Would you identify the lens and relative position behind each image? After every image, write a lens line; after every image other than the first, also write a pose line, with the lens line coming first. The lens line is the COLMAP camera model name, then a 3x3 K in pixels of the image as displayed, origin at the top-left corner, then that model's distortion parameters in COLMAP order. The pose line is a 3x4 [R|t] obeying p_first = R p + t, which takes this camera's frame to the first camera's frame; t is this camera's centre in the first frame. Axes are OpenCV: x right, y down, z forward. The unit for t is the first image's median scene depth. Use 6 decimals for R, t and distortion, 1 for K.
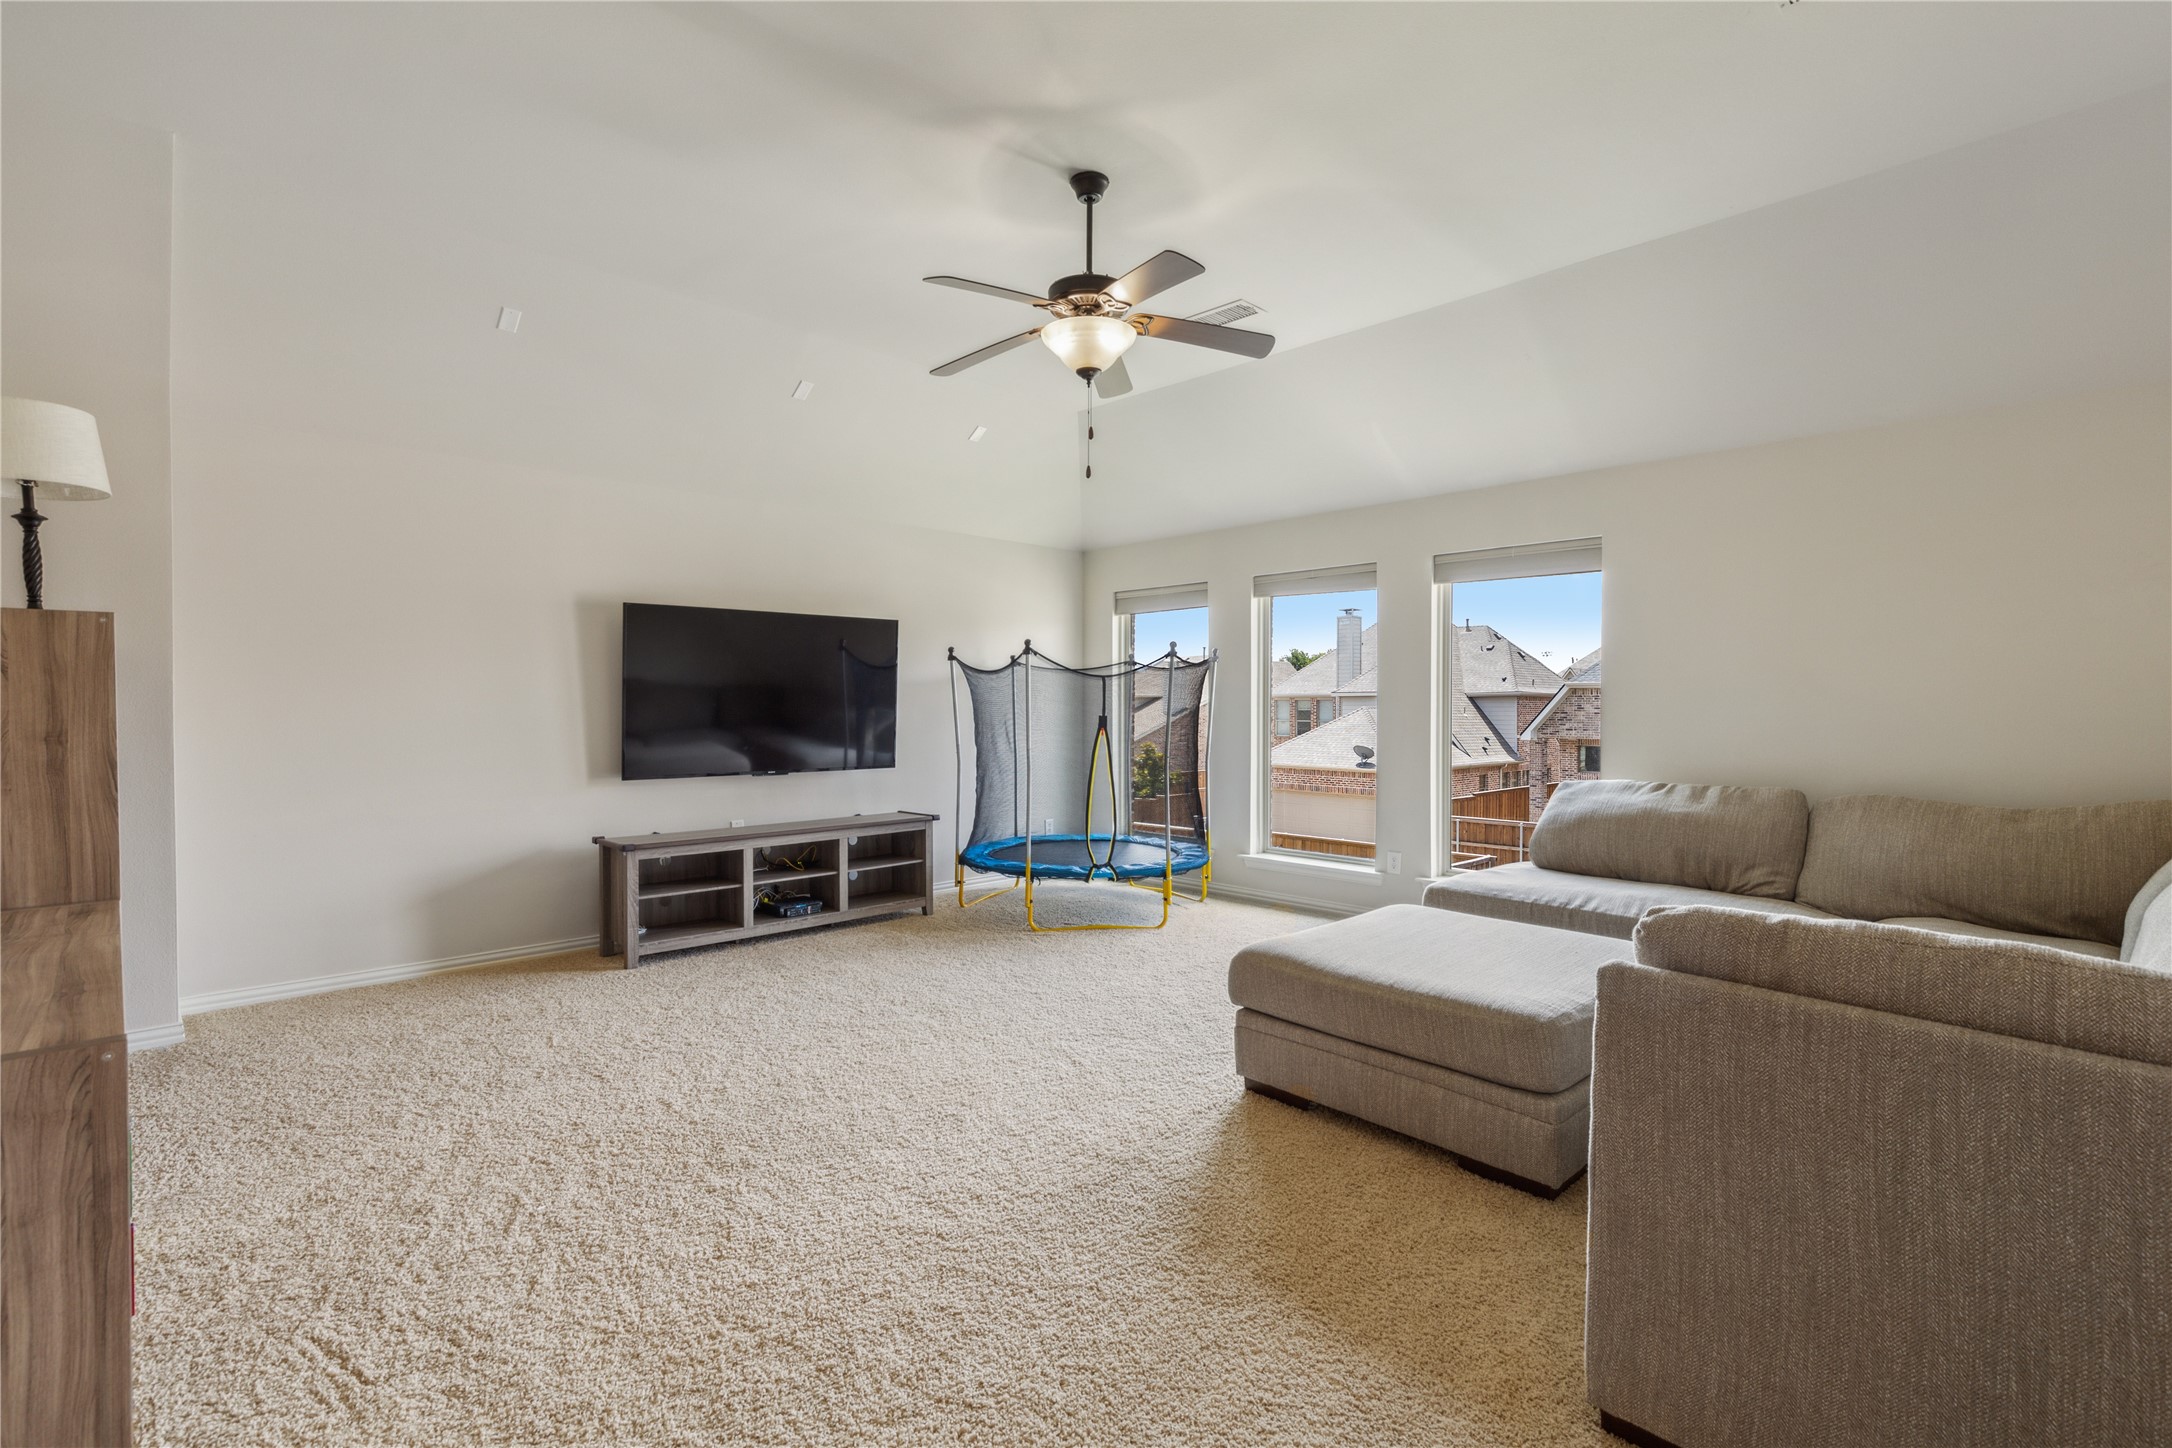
lens RADIAL K [[984.6, 0, 1081.4], [0, 984.6, 703.6], [0, 0, 1]] dist [0.002468, -0.000119]
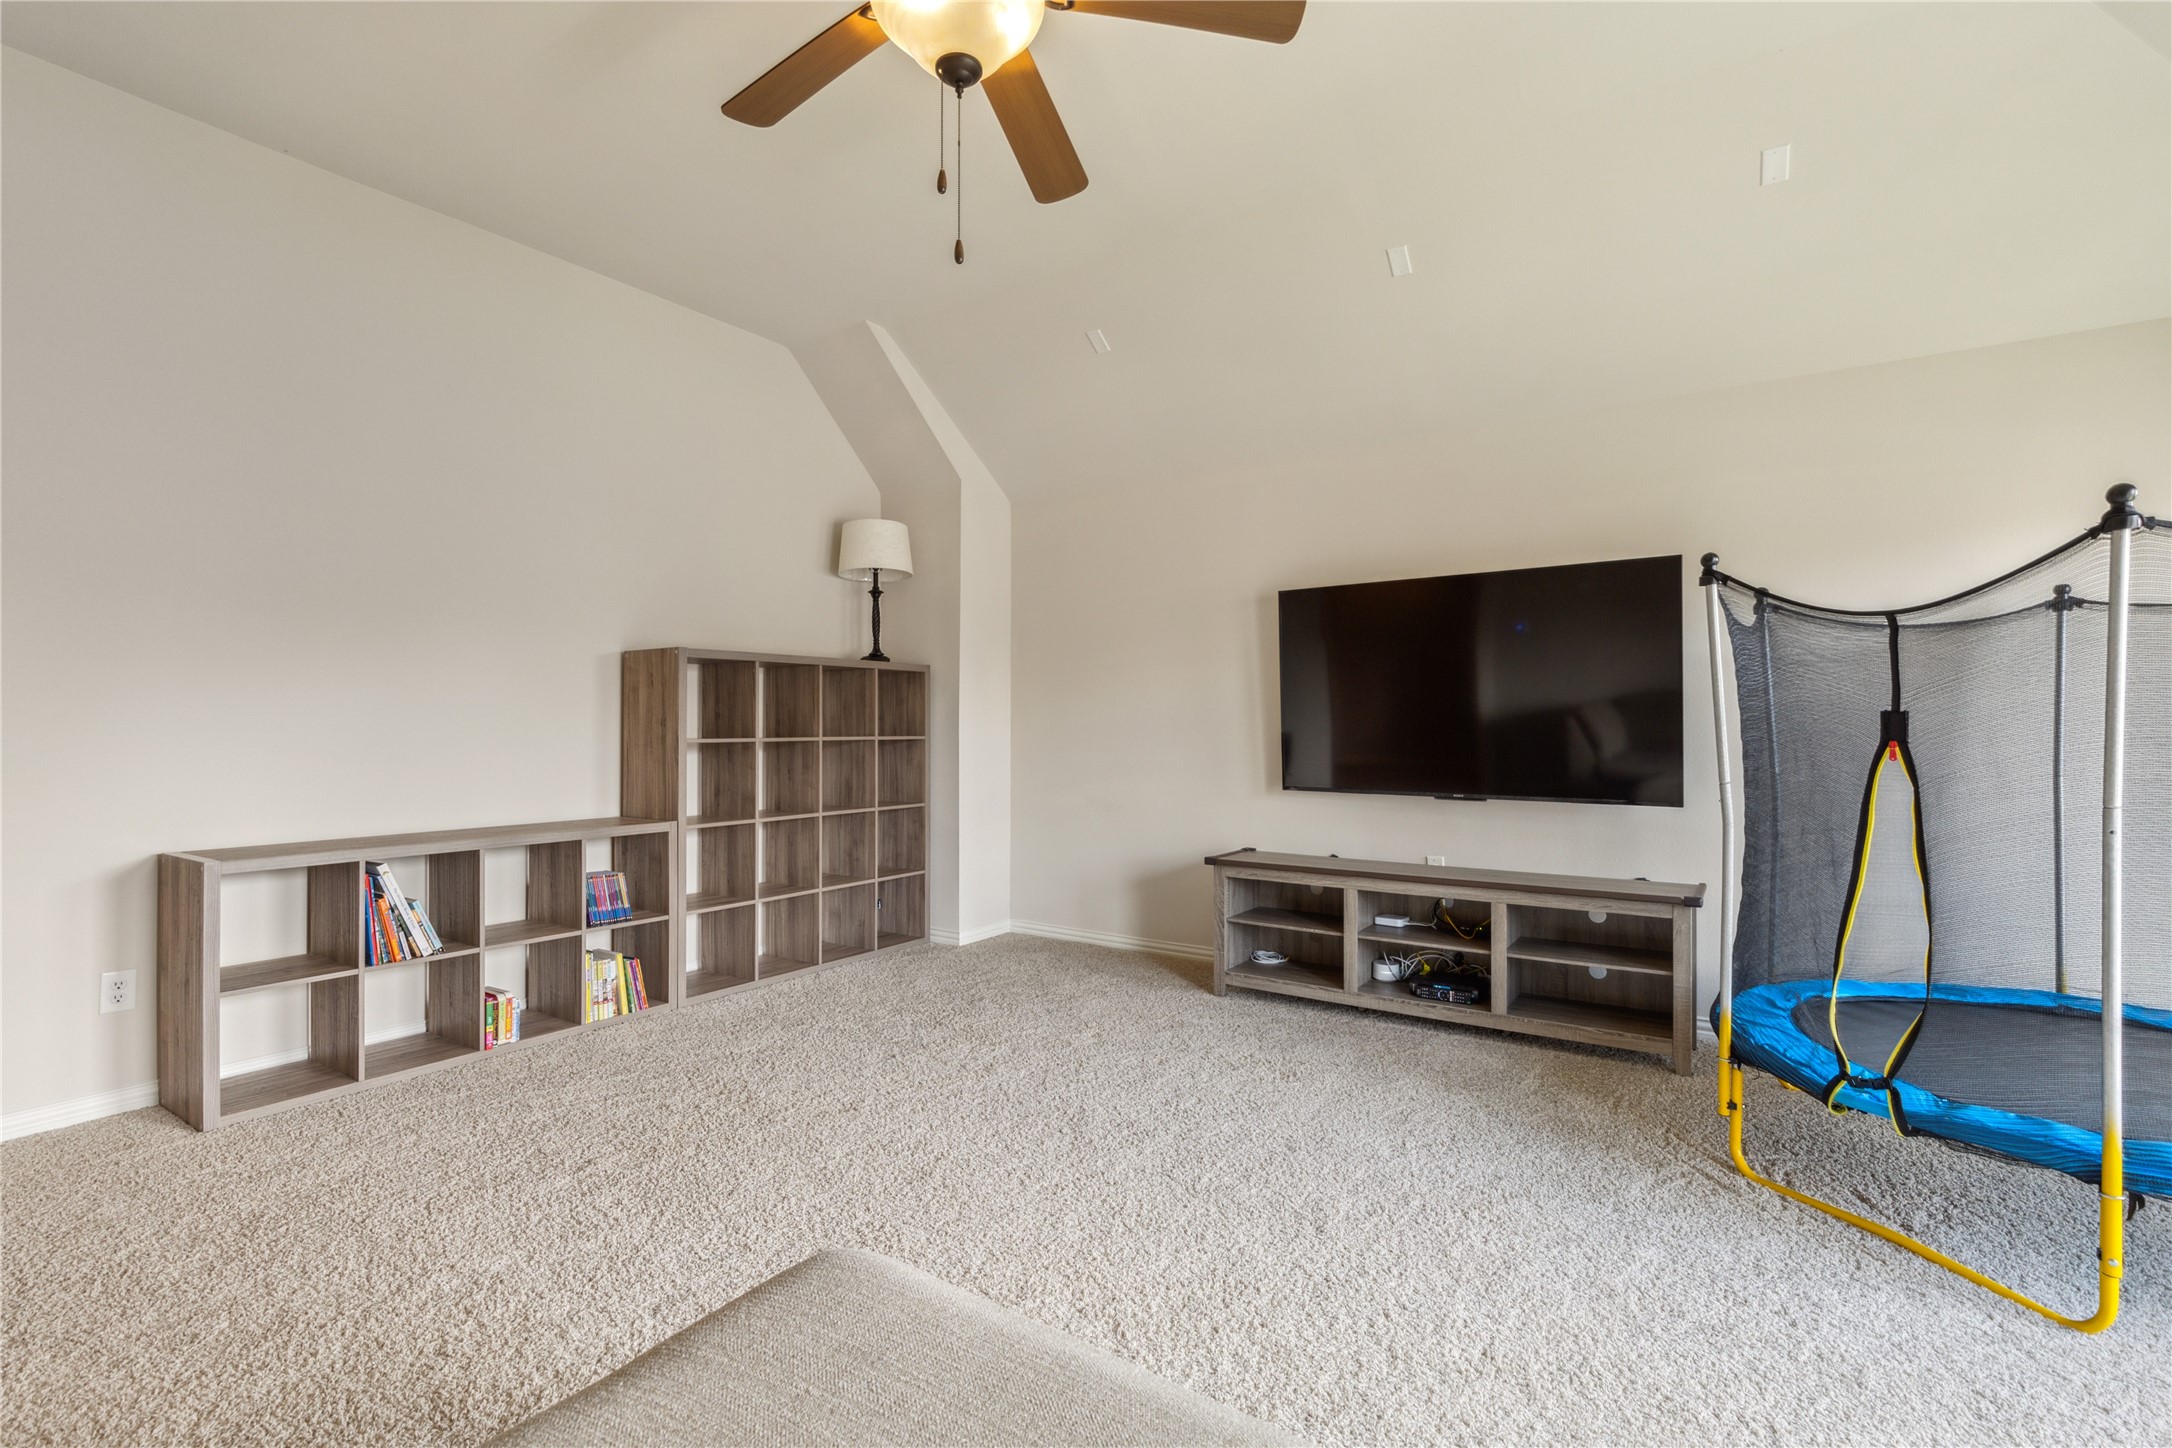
lens RADIAL K [[987.6, 0, 1086.0], [0, 987.6, 724.0], [0, 0, 1]] dist [0.024994, 0.000083]
pose [[0.225023, -0.002553, -0.974350, 0.377007], [-0.000528, 0.999996, -0.002742, 0.020161], [0.974353, 0.001131, 0.225021, 0.633437]]
